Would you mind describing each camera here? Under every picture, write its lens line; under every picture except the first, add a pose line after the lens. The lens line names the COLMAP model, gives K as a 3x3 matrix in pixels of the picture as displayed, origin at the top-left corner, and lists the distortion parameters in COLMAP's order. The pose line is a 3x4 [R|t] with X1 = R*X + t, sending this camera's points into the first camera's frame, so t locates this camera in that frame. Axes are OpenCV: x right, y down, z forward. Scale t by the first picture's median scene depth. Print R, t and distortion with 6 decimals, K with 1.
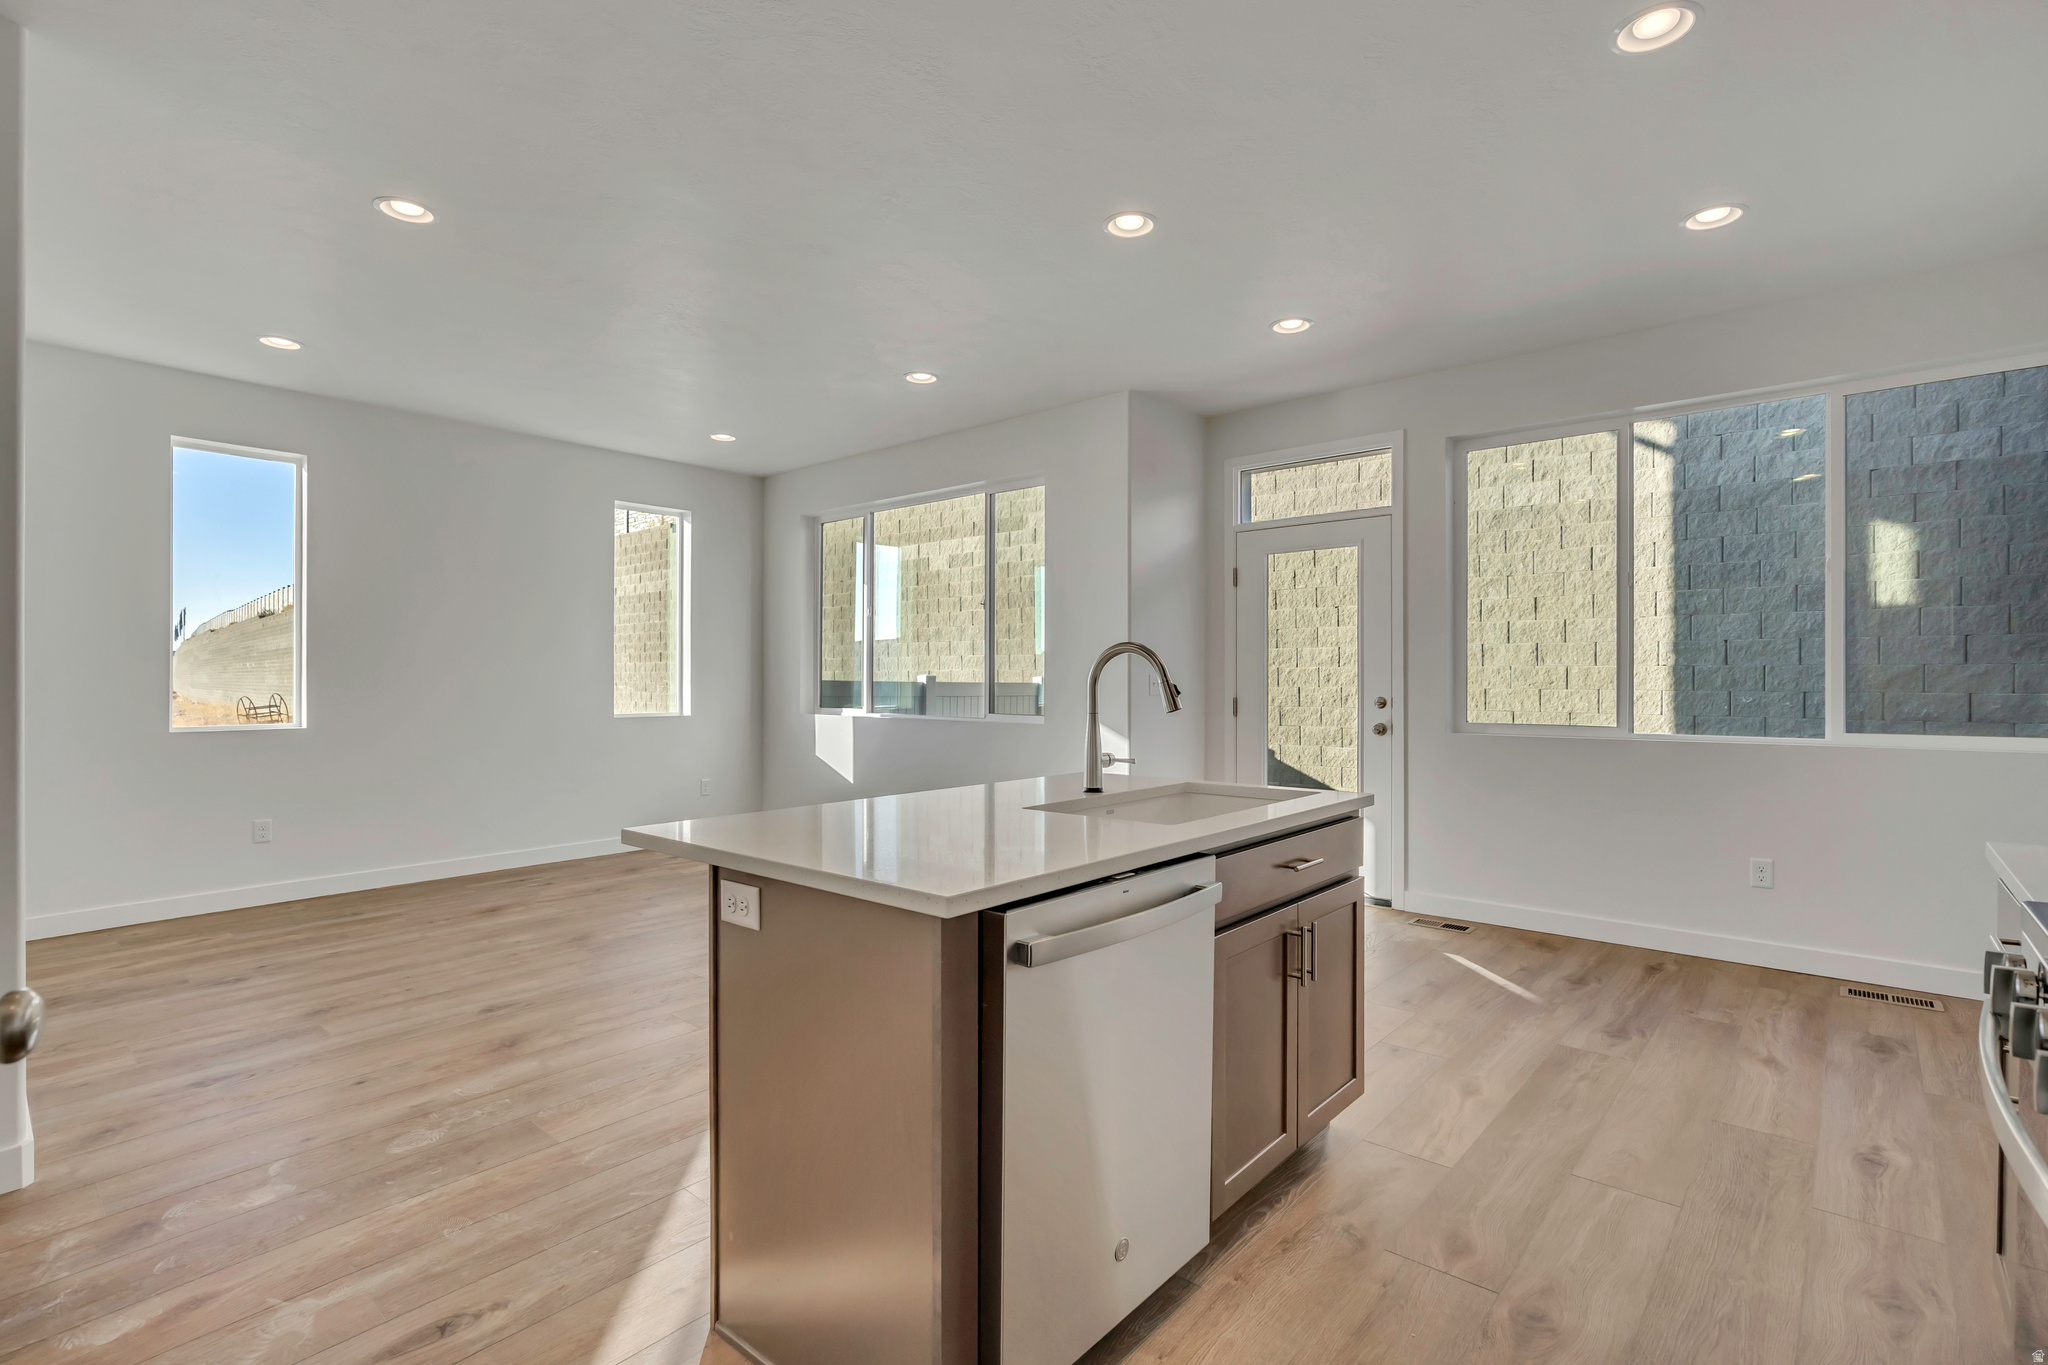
lens RADIAL K [[942.3, 0, 996.3], [0, 942.3, 676.5], [0, 0, 1]] dist [-0.015092, 0.001221]
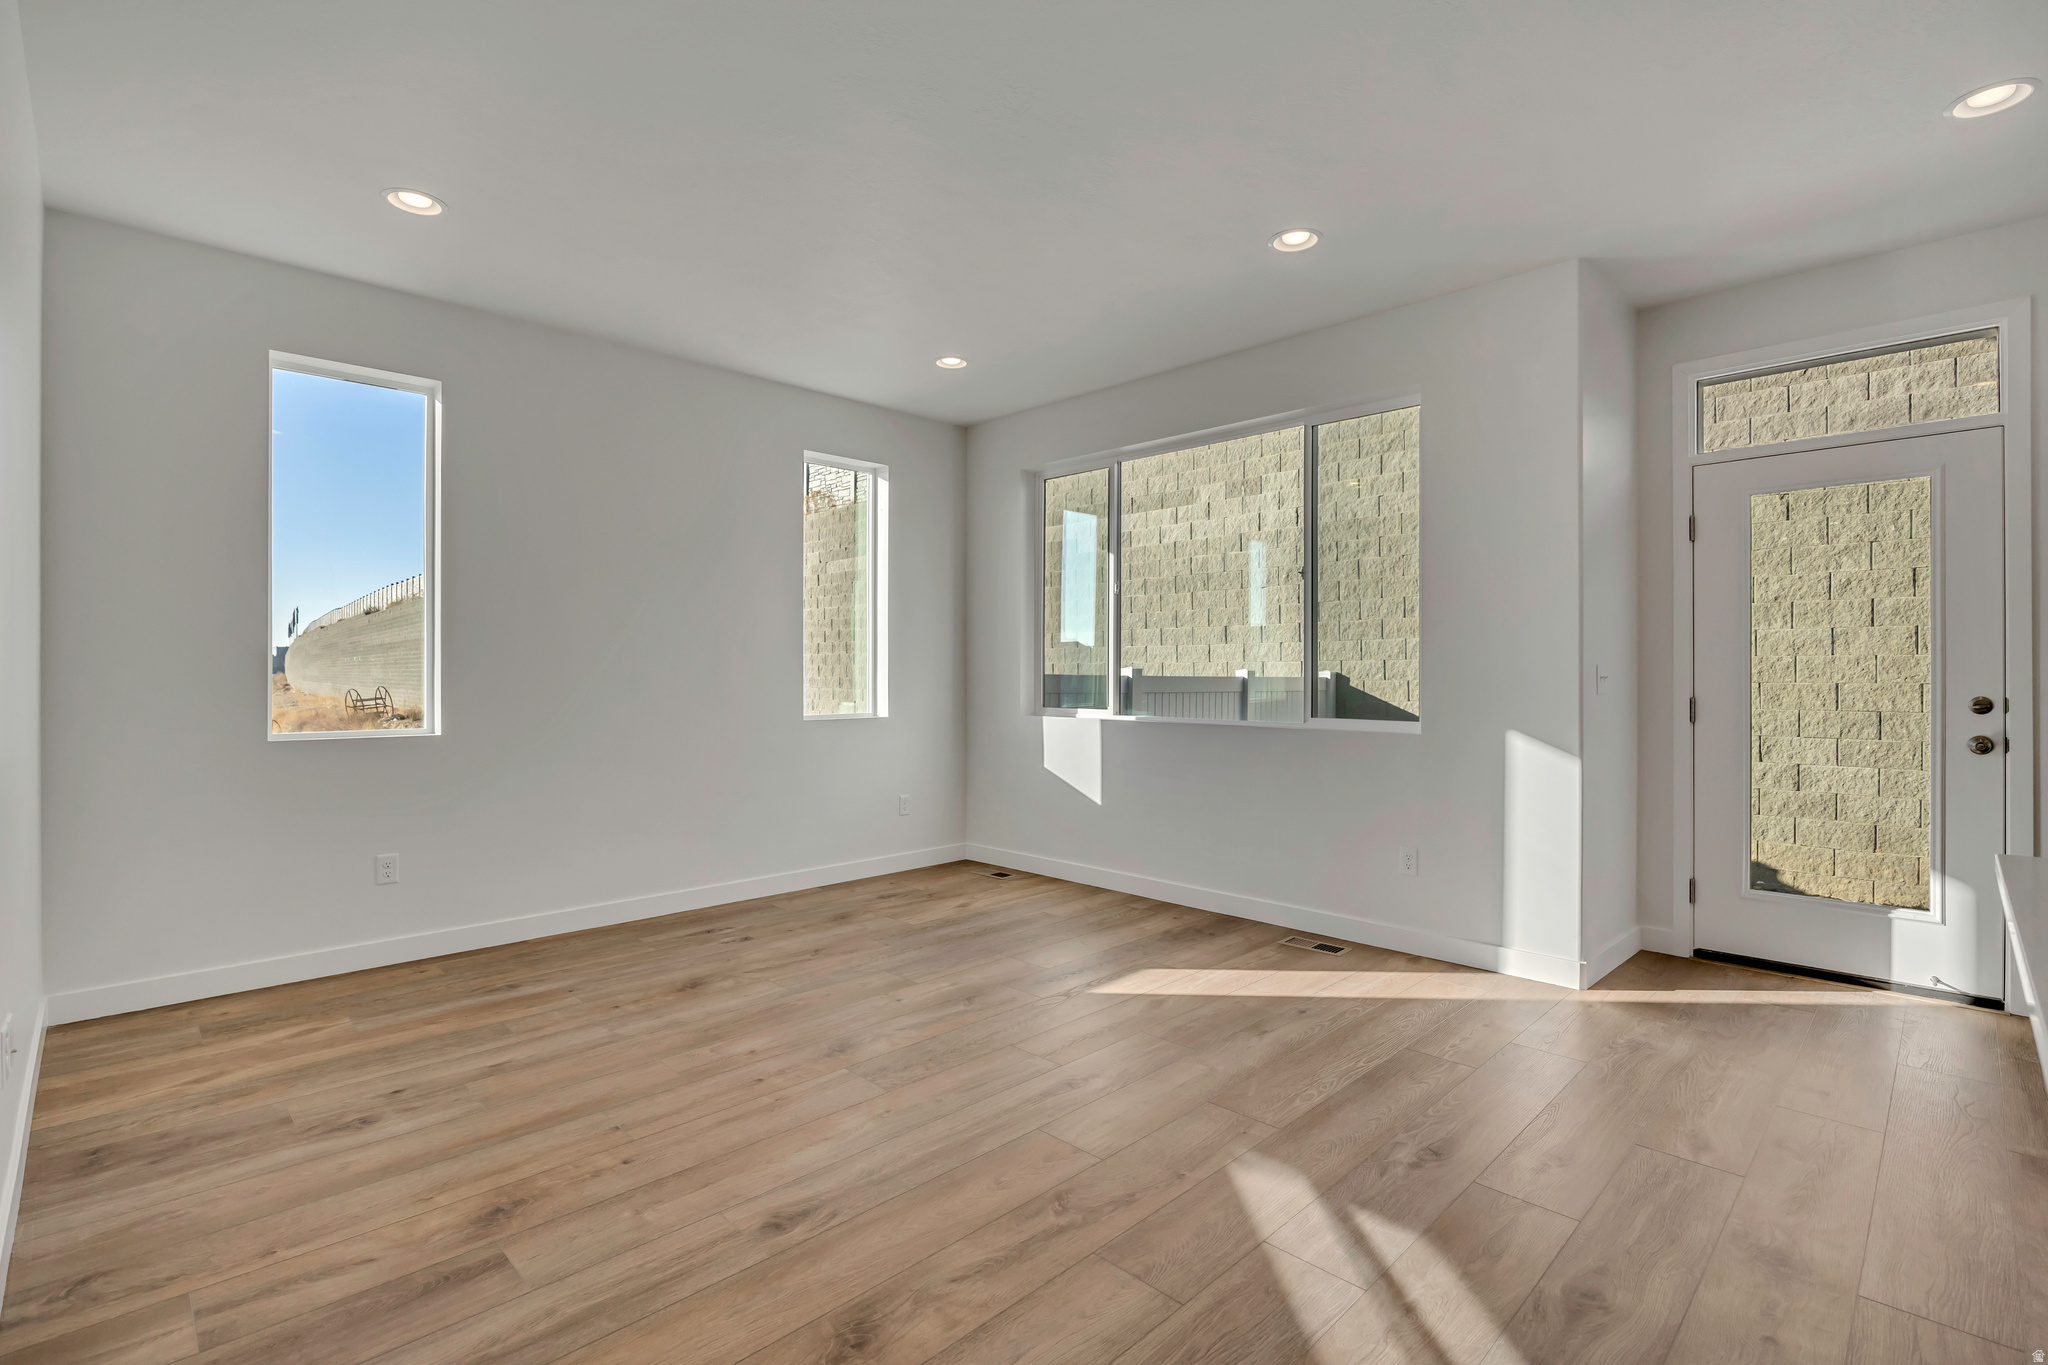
lens RADIAL K [[942.3, 0, 1006.7], [0, 942.3, 674.0], [0, 0, 1]] dist [-0.015092, 0.001221]
pose [[0.997747, -0.000725, -0.067087, -0.173132], [0.000985, 0.999992, 0.003843, 0.001361], [0.067084, -0.003901, 0.997740, 0.203527]]
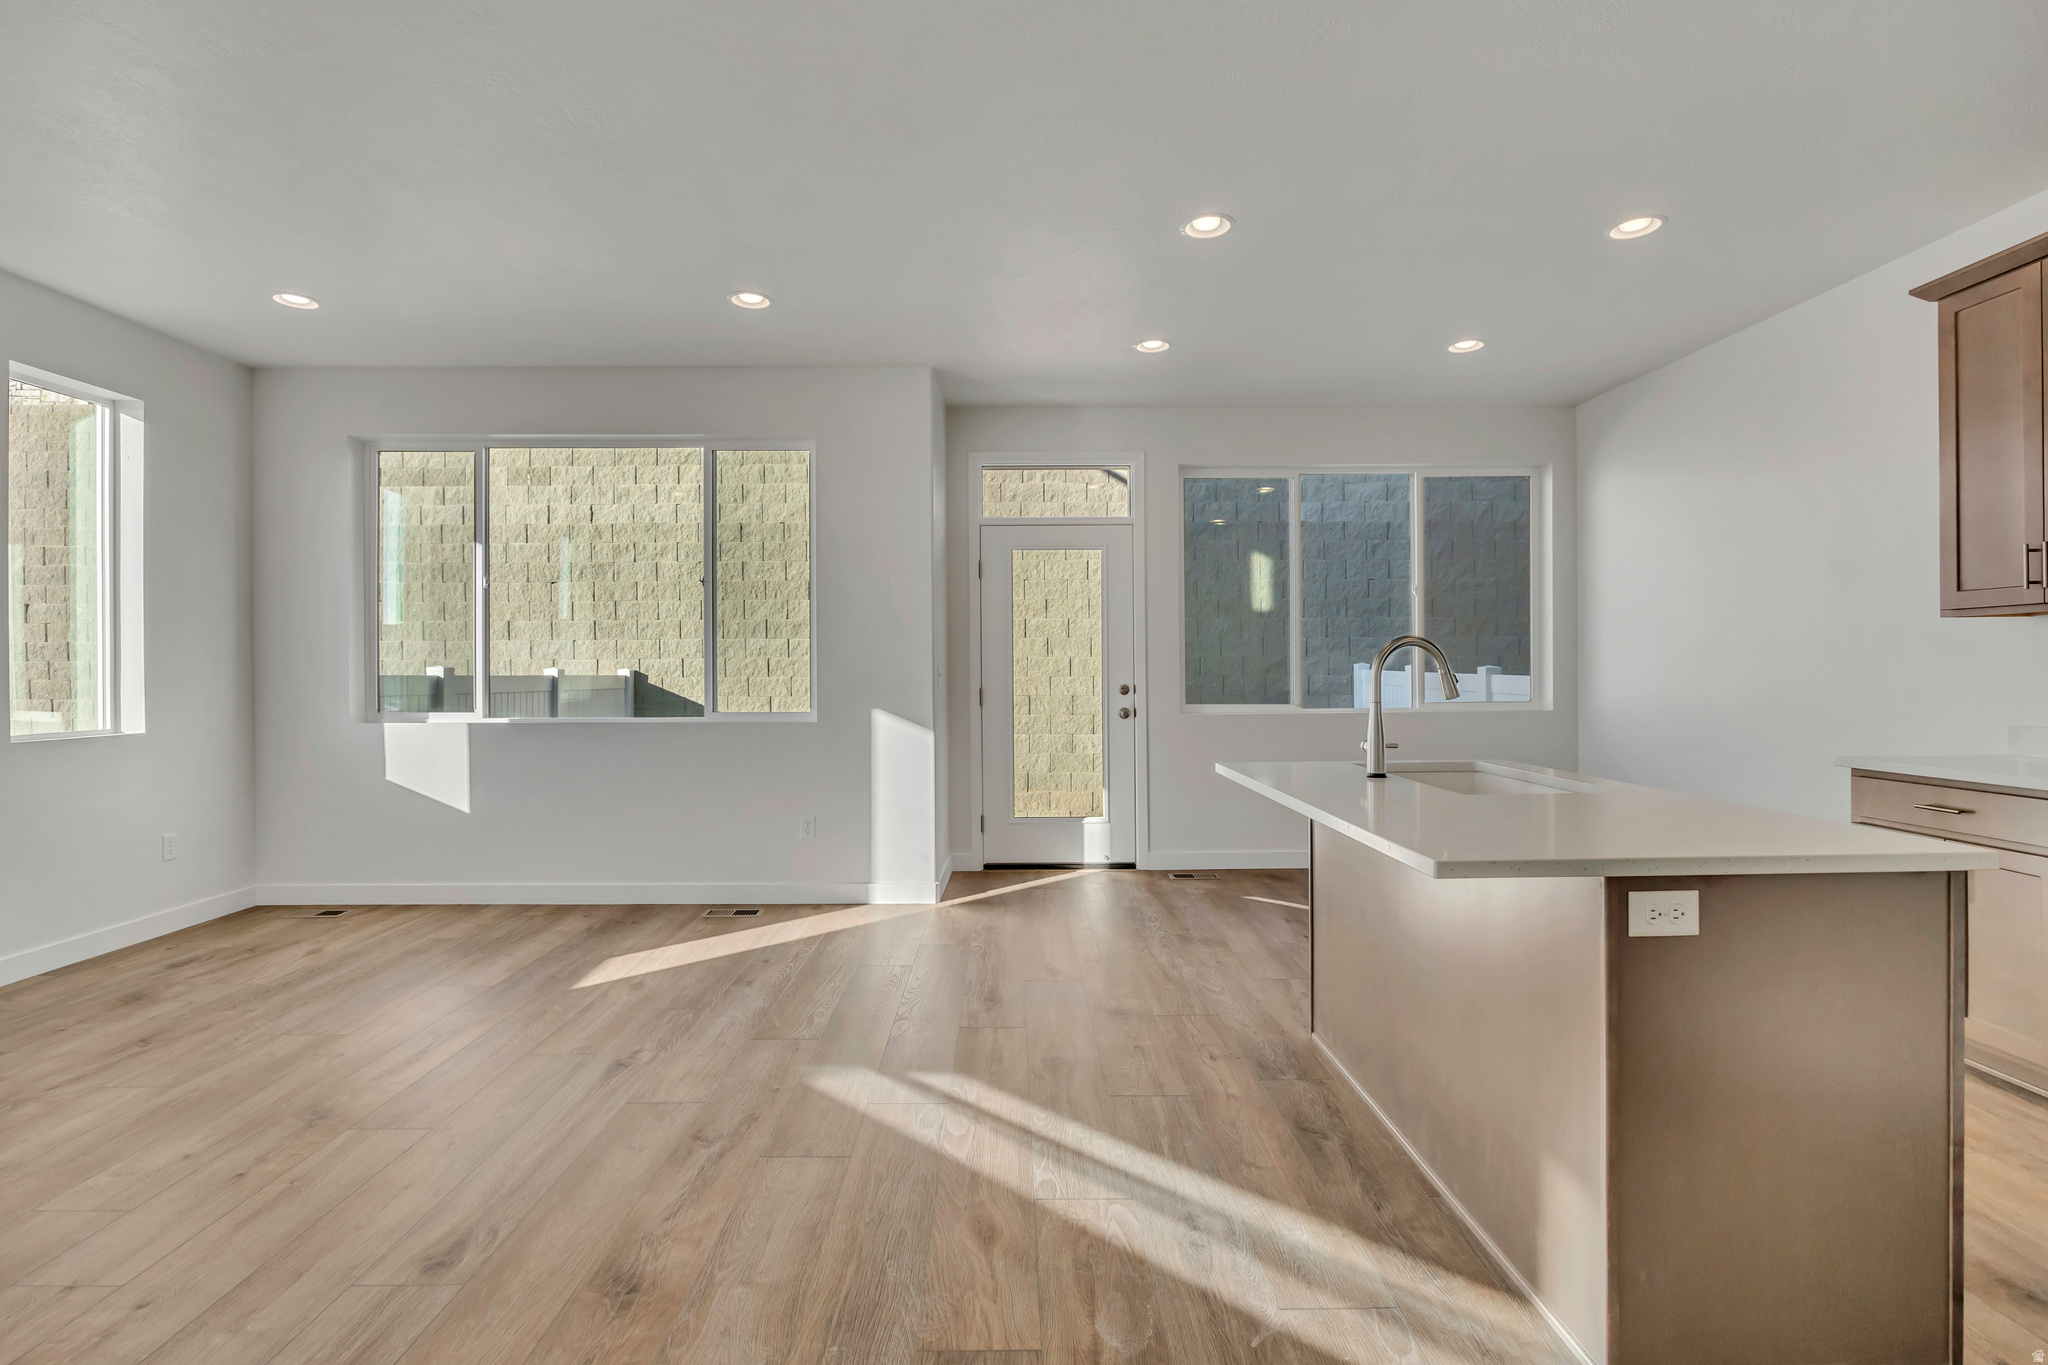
lens RADIAL K [[942.3, 0, 1017.0], [0, 942.3, 677.9], [0, 0, 1]] dist [-0.015092, 0.001221]
pose [[0.740593, -0.011173, 0.671861, -0.320020], [0.002829, 0.999905, 0.013510, -0.001693], [-0.671948, -0.008105, 0.740554, 0.172915]]
